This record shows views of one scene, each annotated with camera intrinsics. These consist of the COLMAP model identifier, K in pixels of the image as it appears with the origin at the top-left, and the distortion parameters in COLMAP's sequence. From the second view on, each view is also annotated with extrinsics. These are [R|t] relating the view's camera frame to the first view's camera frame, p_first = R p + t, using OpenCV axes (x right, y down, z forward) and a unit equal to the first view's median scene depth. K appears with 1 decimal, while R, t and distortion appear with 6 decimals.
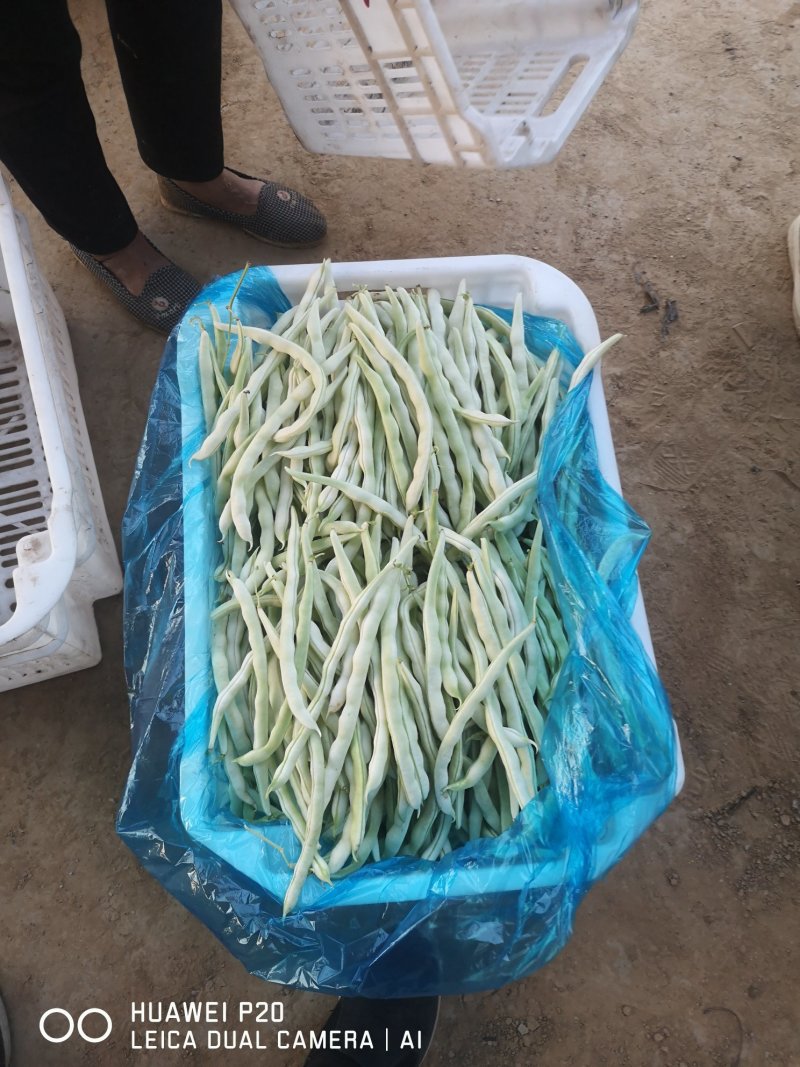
lens RADIAL K [[840.9, 0, 402.0], [0, 840.9, 527.1], [0, 0, 1]] dist [0.082830, -0.096578]
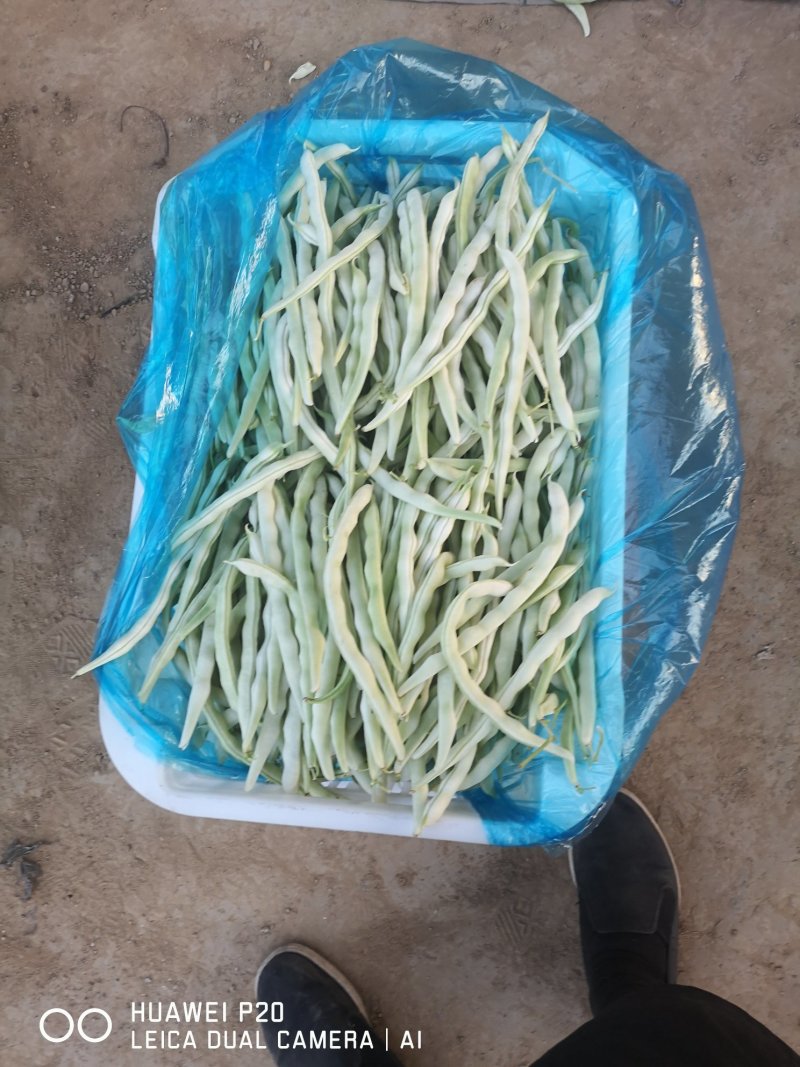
lens RADIAL K [[840.9, 0, 403.5], [0, 840.9, 531.5], [0, 0, 1]] dist [0.082830, -0.096578]
pose [[-0.986309, -0.149375, 0.069874, -0.095572], [0.164783, -0.876132, 0.453034, -0.459117], [-0.006453, 0.458345, 0.888751, 0.227383]]
